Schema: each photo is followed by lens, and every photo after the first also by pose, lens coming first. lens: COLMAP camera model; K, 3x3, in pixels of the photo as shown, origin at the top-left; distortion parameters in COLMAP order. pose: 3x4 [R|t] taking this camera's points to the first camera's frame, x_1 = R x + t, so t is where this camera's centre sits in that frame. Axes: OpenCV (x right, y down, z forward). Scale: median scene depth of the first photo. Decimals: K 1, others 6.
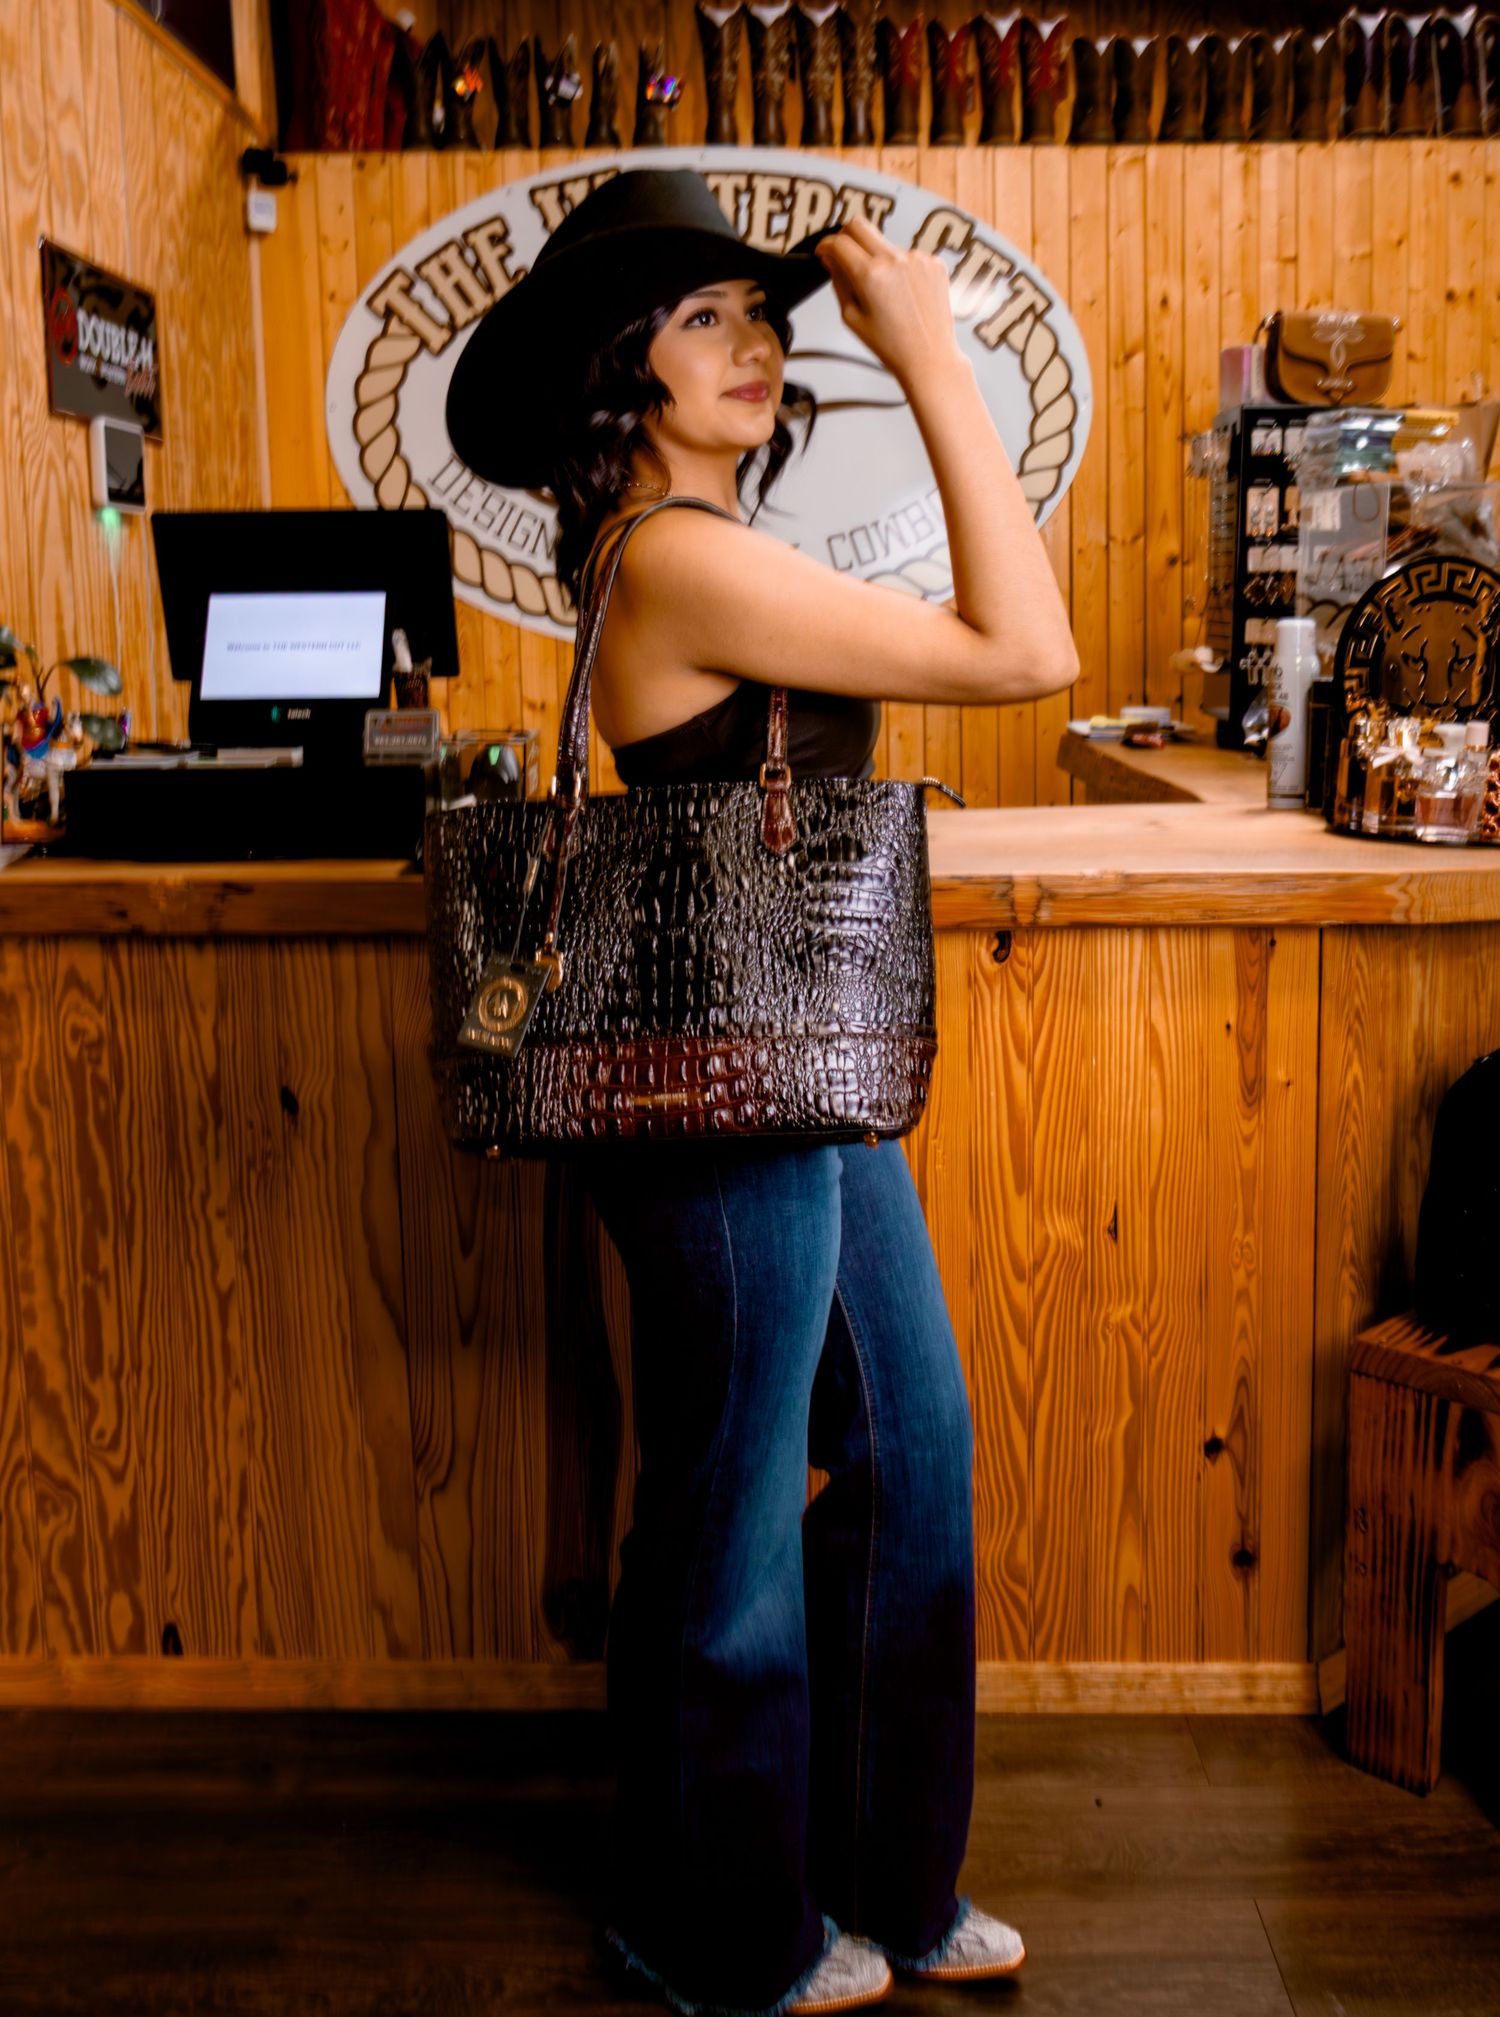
lens RADIAL K [[2069.3, 0, 760.5], [0, 2069.3, 888.1], [0, 0, 1]] dist [0.009298, -0.003478]
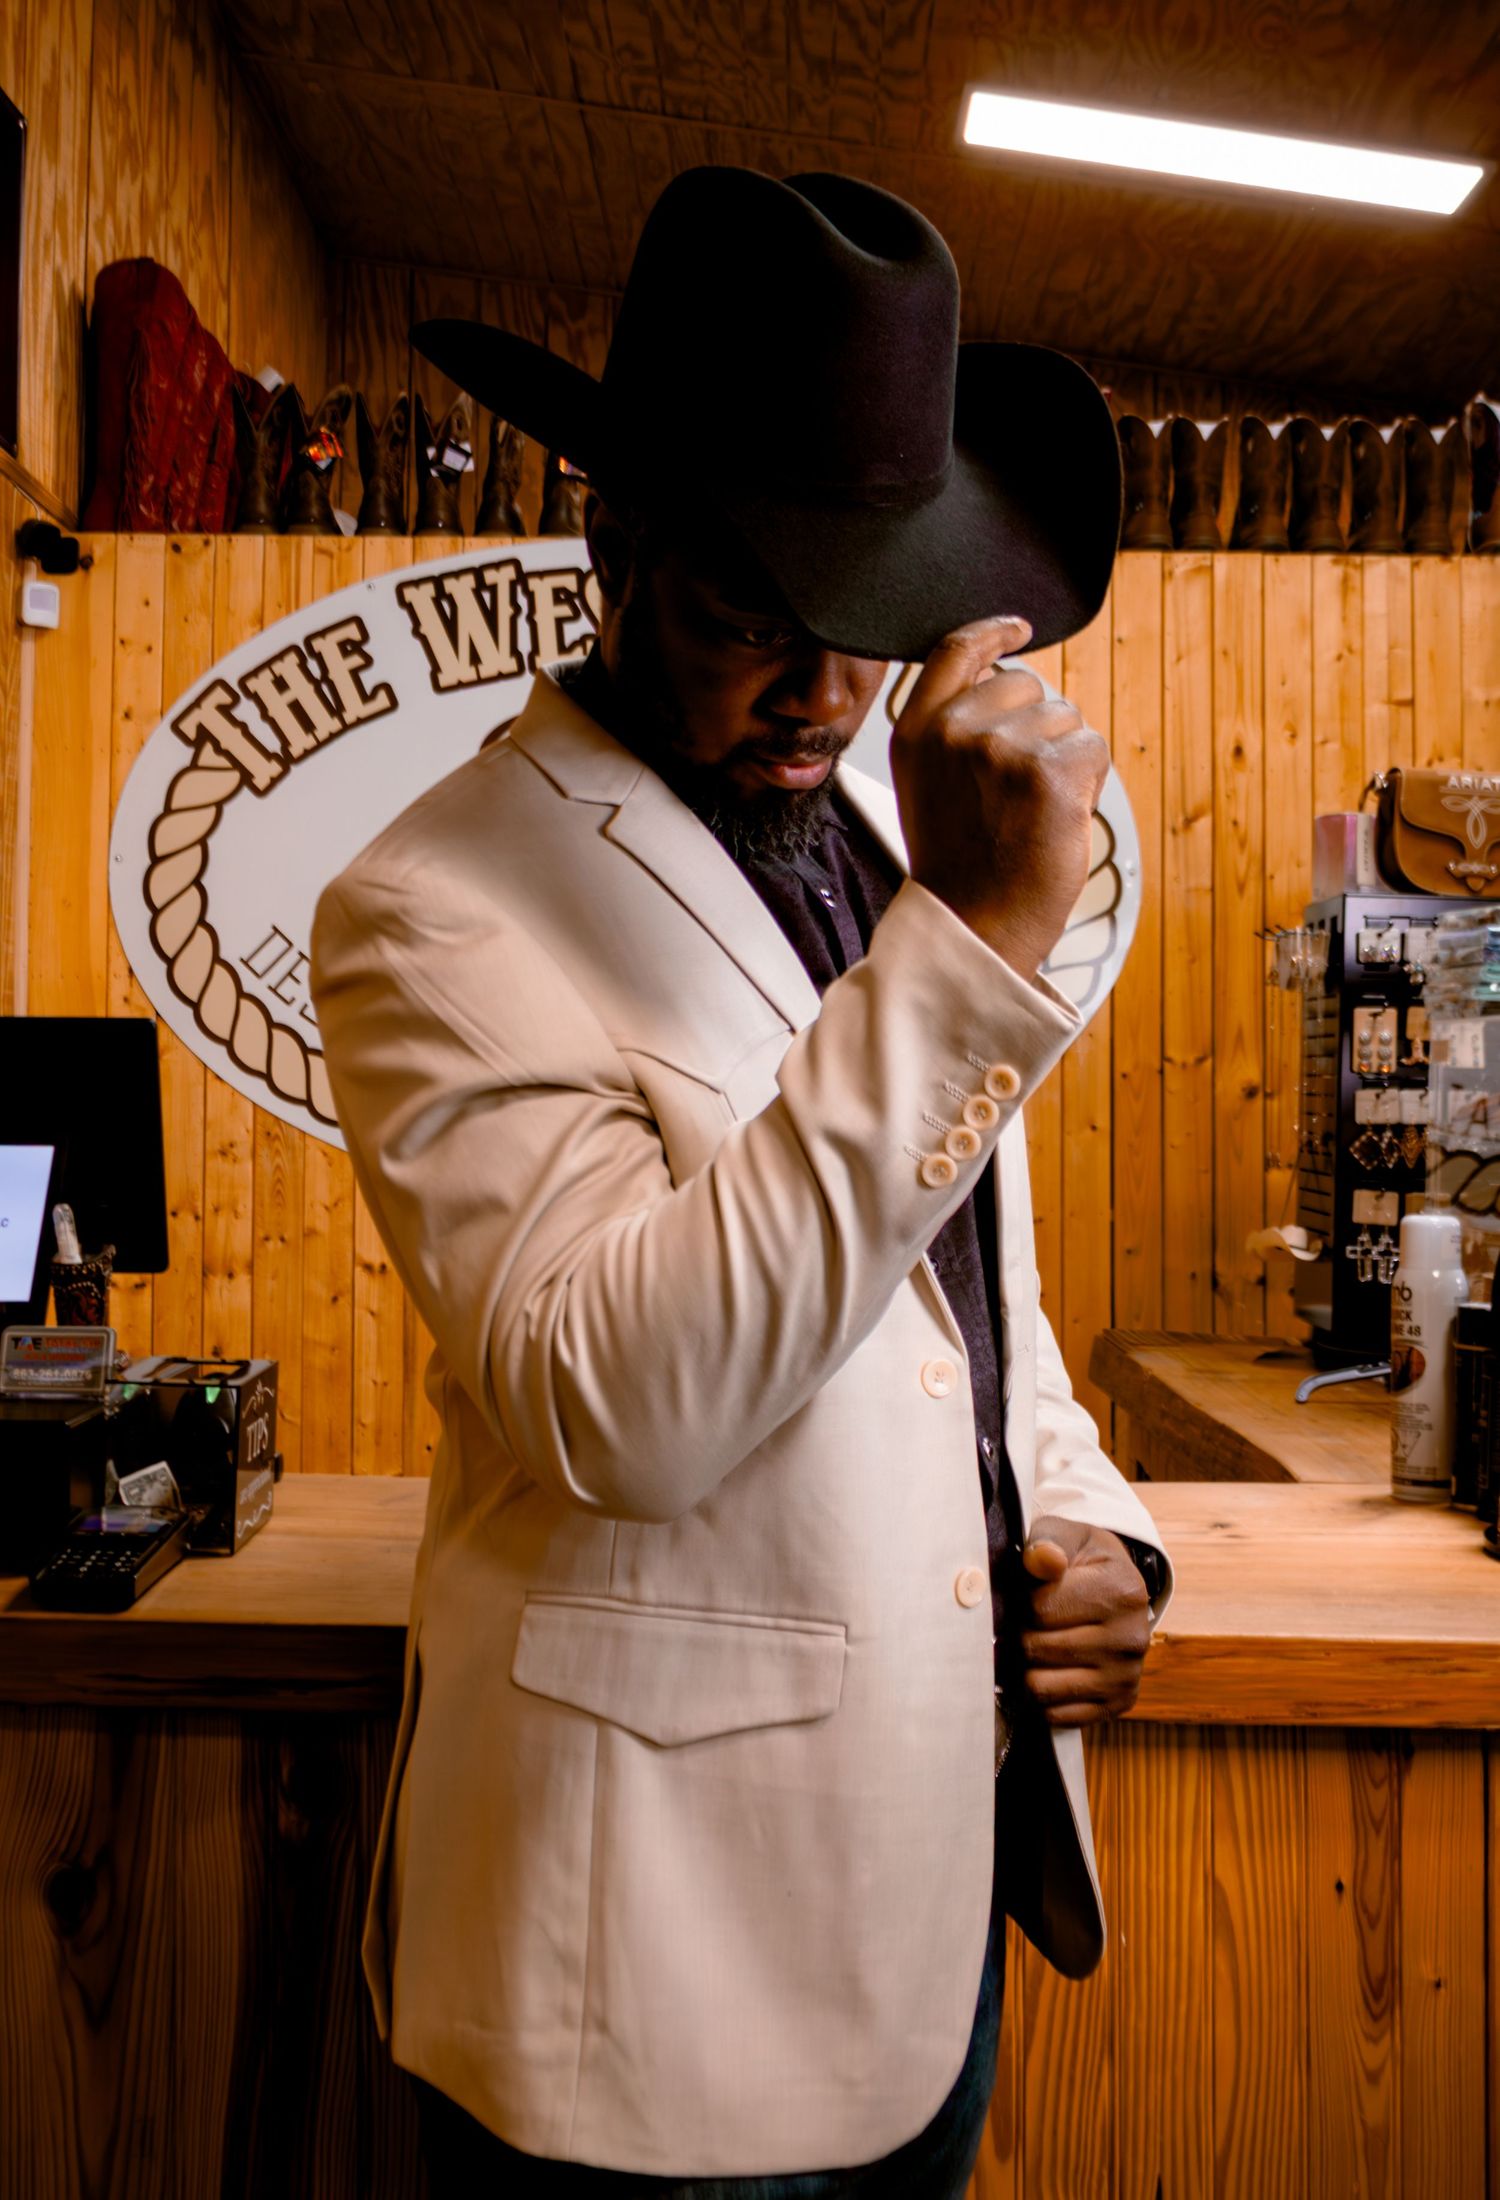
lens RADIAL K [[2562.3, 0, 748.1], [0, 2562.3, 1032.7], [0, 0, 1]] dist [0.005423, -0.015137]
pose [[0.999613, 0.027799, -0.001027, 0.021844], [-0.027601, 0.986545, -0.161144, -0.028921], [-0.003467, 0.161110, 0.986930, 0.103459]]
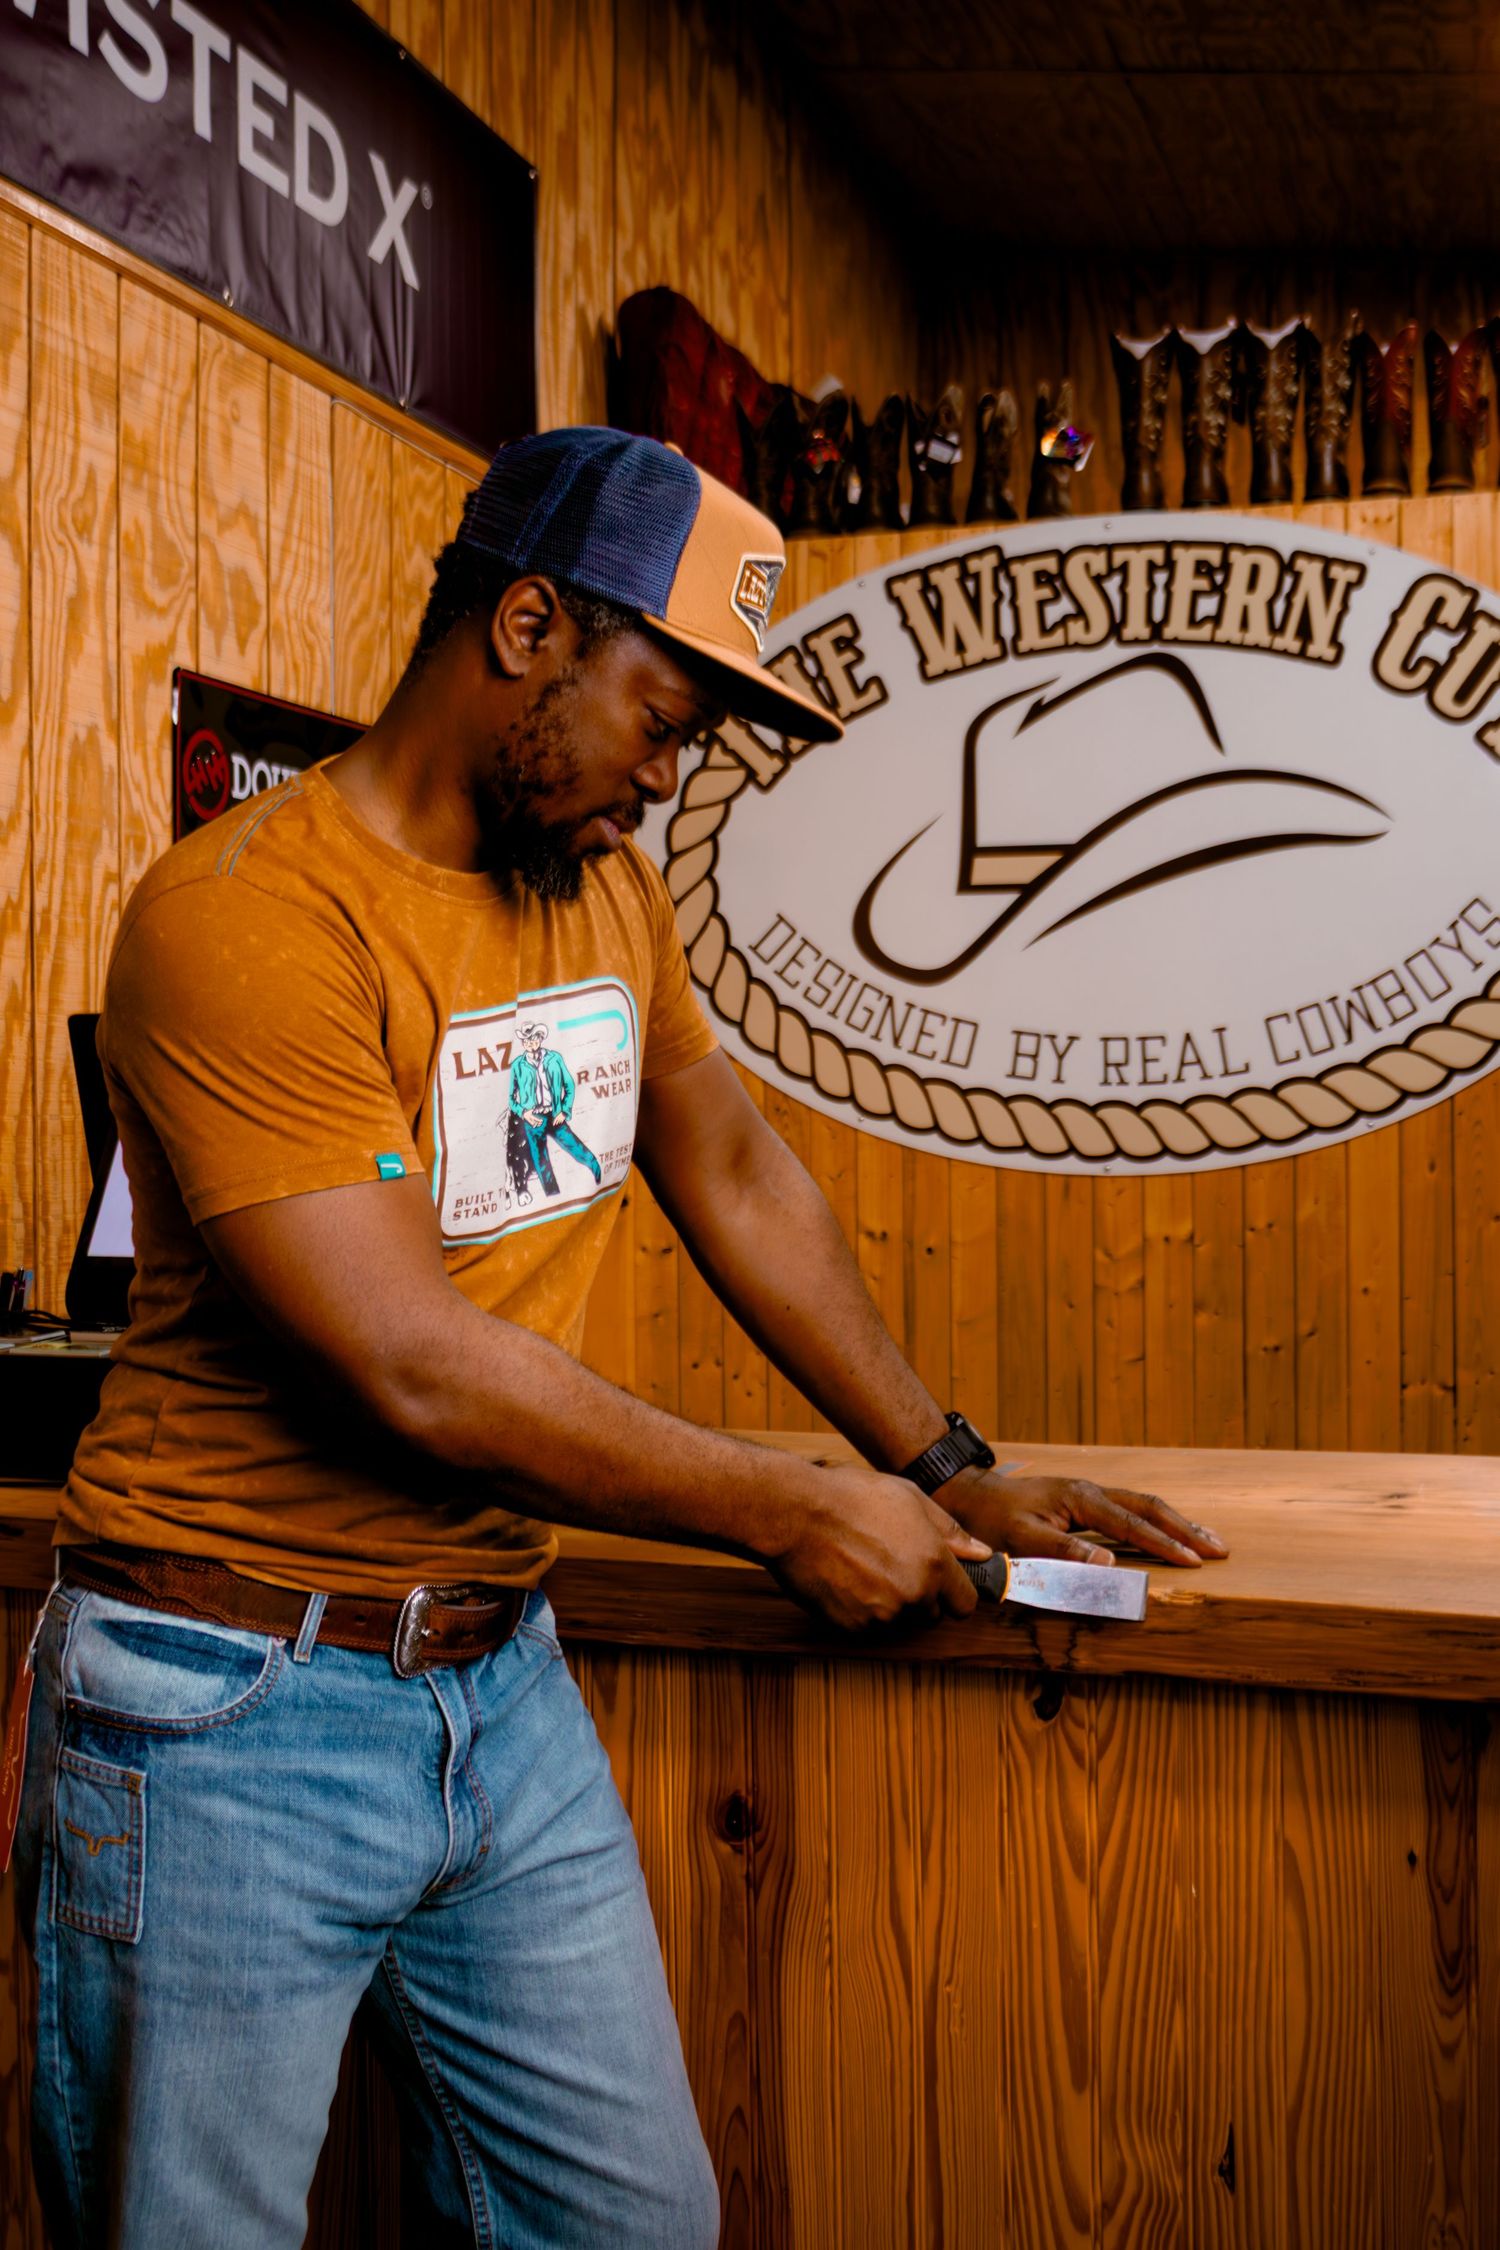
lens RADIAL K [[2509.1, 0, 750.0], [0, 2509.1, 1125.0], [0, 0, 1]] dist [0.031436, -0.009980]
pose [[0.951402, 0.016120, -0.307528, 0.135490], [-0.049545, 0.993632, -0.101194, -0.032675], [0.303939, 0.111513, 0.946143, 0.105270]]
